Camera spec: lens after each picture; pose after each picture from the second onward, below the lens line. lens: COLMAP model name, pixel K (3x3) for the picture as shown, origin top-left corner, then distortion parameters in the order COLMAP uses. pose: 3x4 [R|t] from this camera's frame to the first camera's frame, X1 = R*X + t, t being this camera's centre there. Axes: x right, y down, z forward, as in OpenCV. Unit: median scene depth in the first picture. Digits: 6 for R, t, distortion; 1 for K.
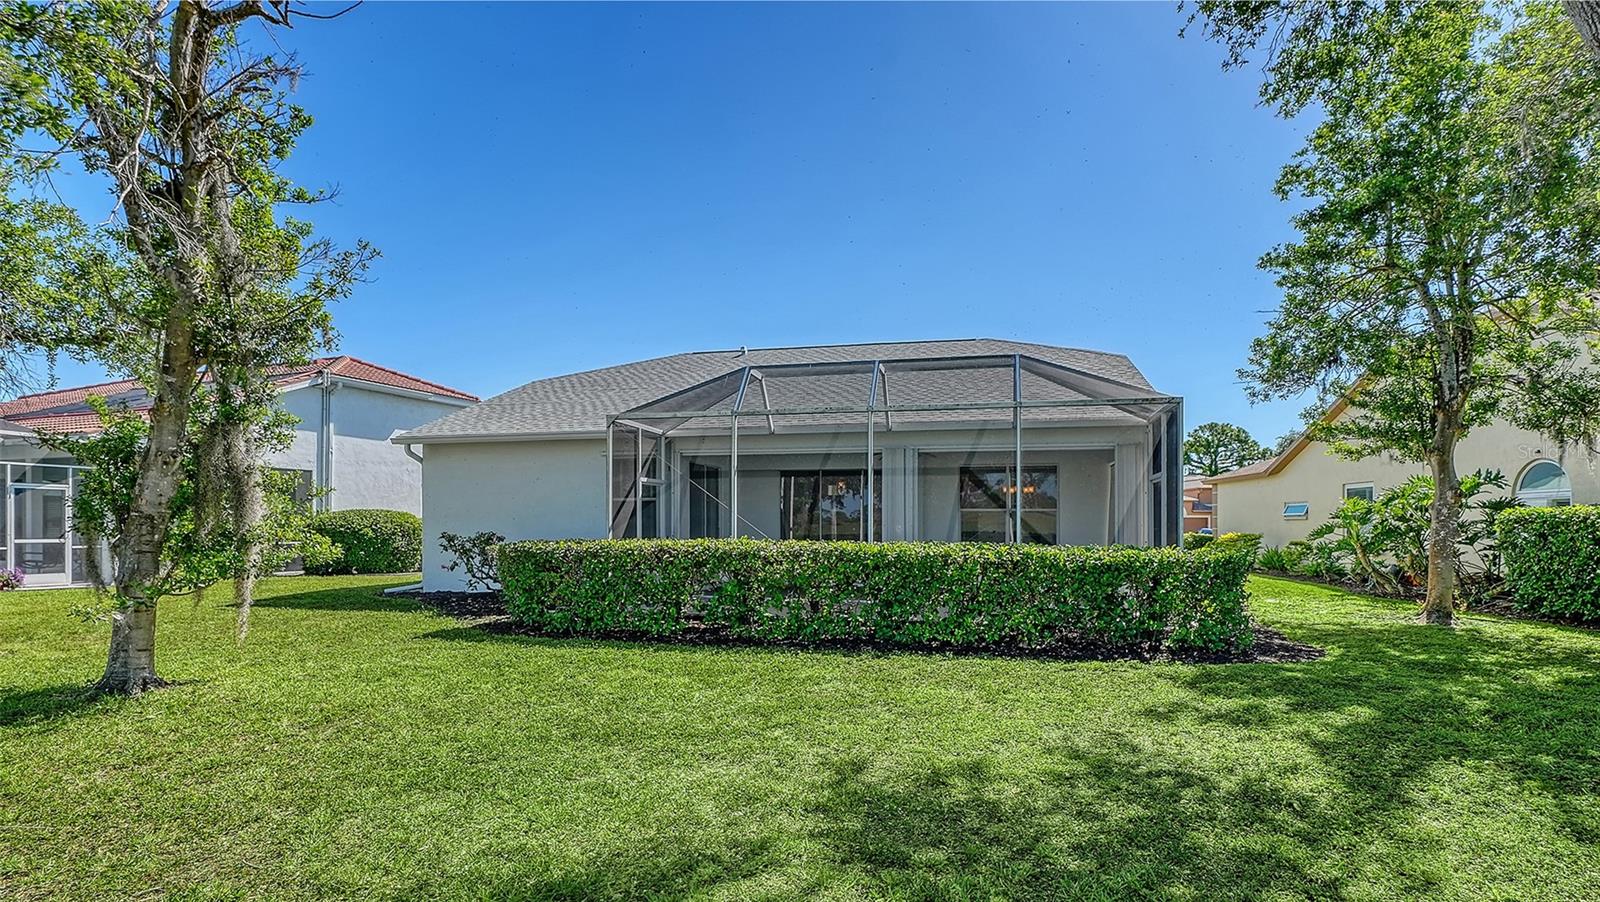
lens RADIAL K [[771.7, 0, 800.0], [0, 771.7, 451.0], [0, 0, 1]] dist [-0.001751, -0.000273]
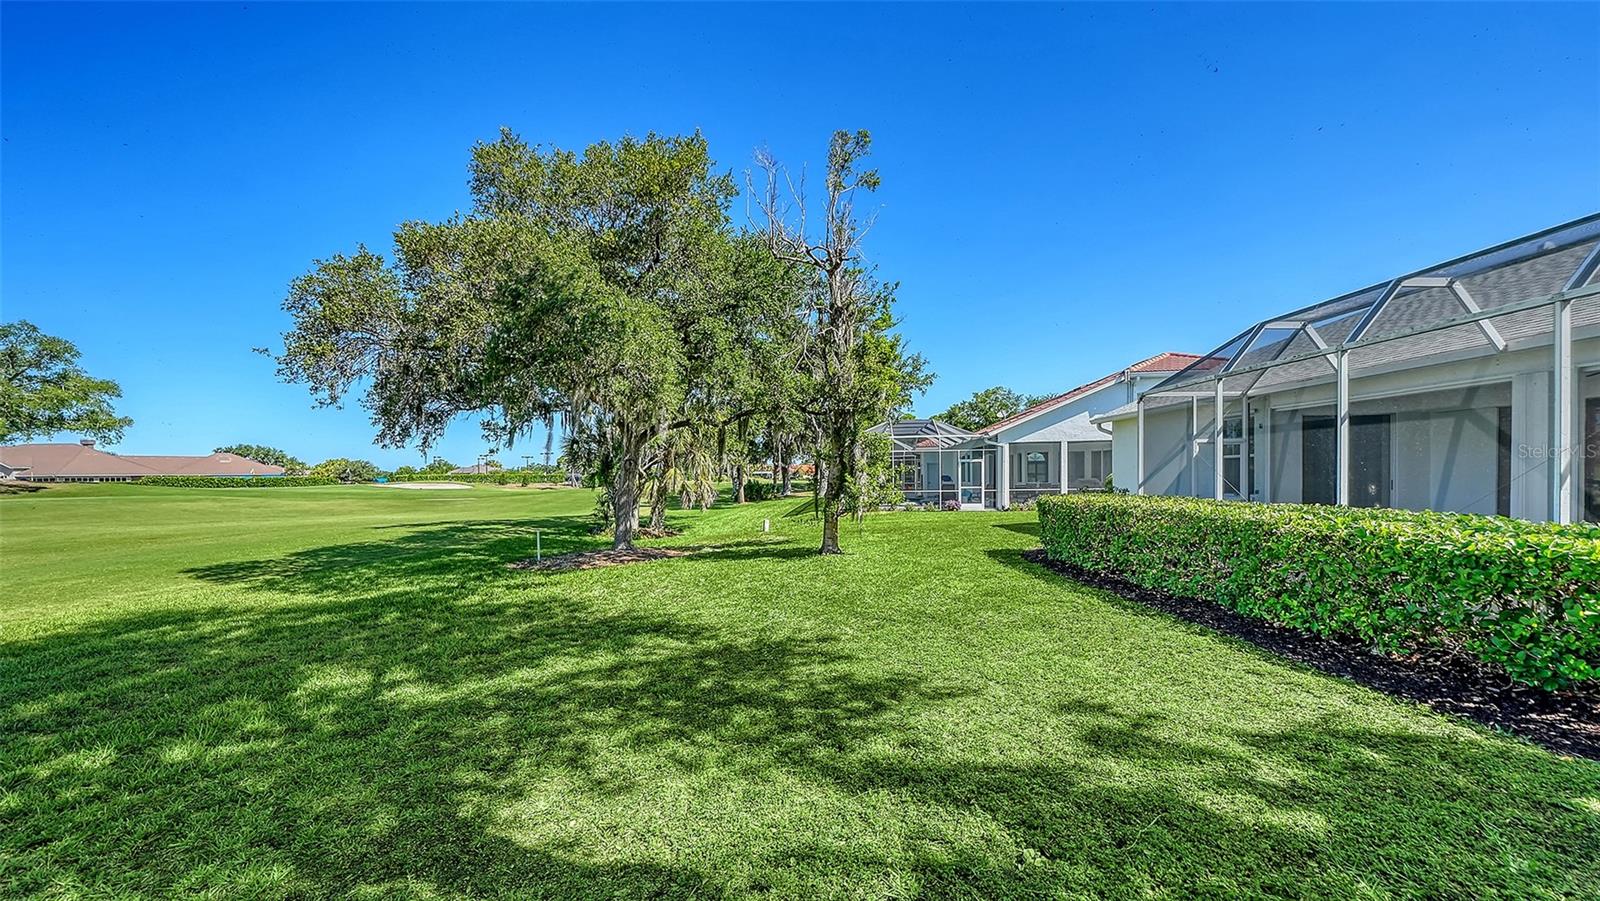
lens RADIAL K [[547.0, 0, 801.4], [0, 547.0, 482.1], [0, 0, 1]] dist [-0.000998, -0.000461]
pose [[0.289563, -0.002474, -0.957156, 1.099335], [0.114799, 0.992868, 0.032163, 0.013036], [0.950250, -0.119194, 0.287782, 0.571589]]
